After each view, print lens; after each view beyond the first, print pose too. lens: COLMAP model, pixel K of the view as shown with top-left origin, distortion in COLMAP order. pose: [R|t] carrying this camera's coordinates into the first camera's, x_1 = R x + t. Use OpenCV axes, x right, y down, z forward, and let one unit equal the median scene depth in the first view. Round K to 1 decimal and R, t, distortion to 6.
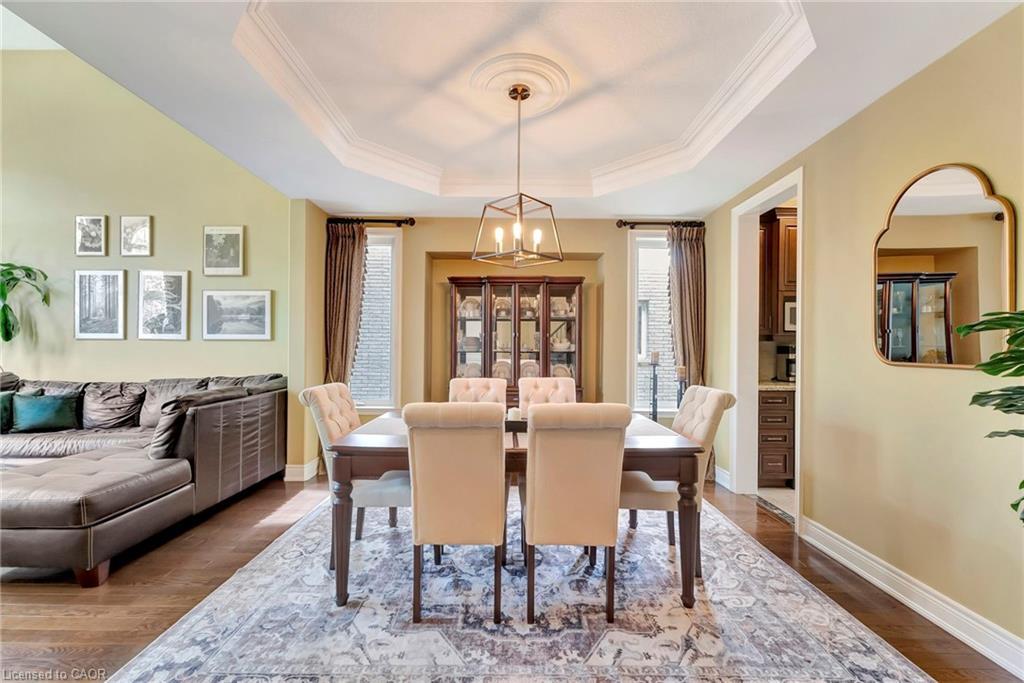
lens RADIAL K [[415.8, 0, 514.1], [0, 415.8, 345.8], [0, 0, 1]] dist [-0.001018, 0.000038]
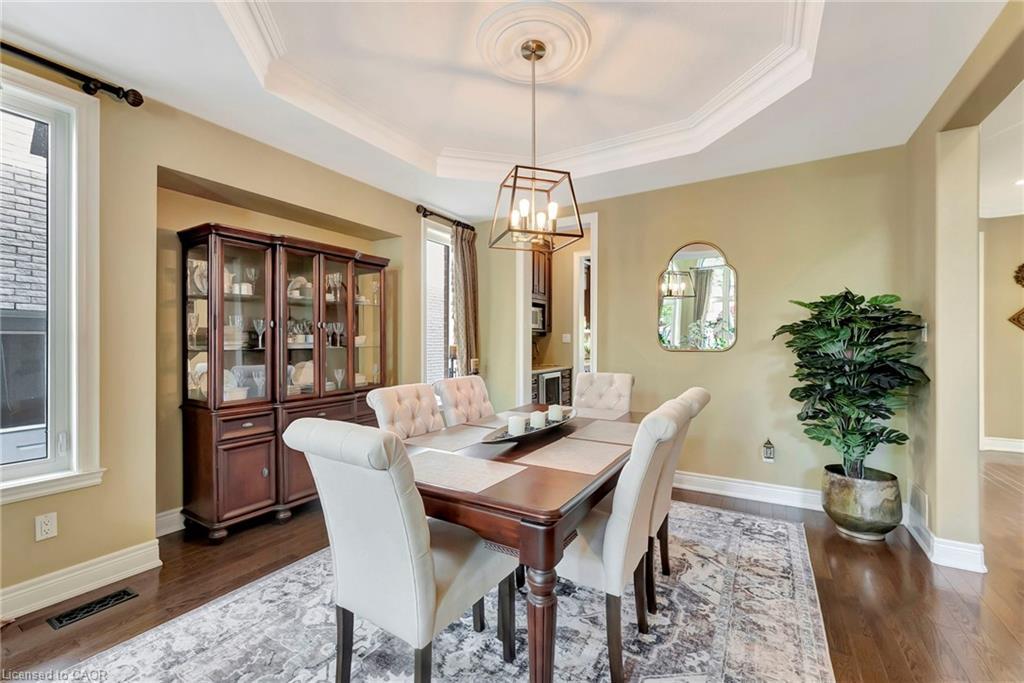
lens RADIAL K [[415.8, 0, 511.4], [0, 415.8, 343.6], [0, 0, 1]] dist [-0.001018, 0.000038]
pose [[0.522874, -0.013447, 0.852304, -0.439202], [-0.000244, 0.999873, 0.015925, -0.006401], [-0.852410, -0.008534, 0.522804, 0.334145]]
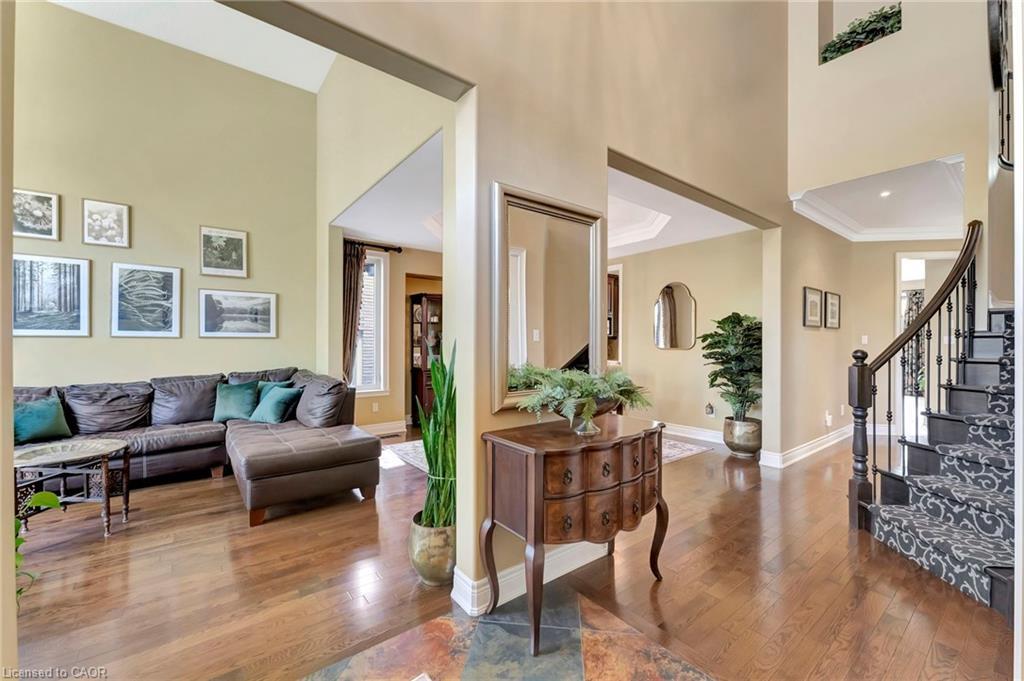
lens RADIAL K [[415.8, 0, 521.3], [0, 415.8, 341.9], [0, 0, 1]] dist [-0.001018, 0.000038]
pose [[0.783842, -0.002260, 0.620957, -0.766529], [-0.000279, 0.999992, 0.003993, -0.008046], [-0.620961, -0.003303, 0.783835, -0.290894]]
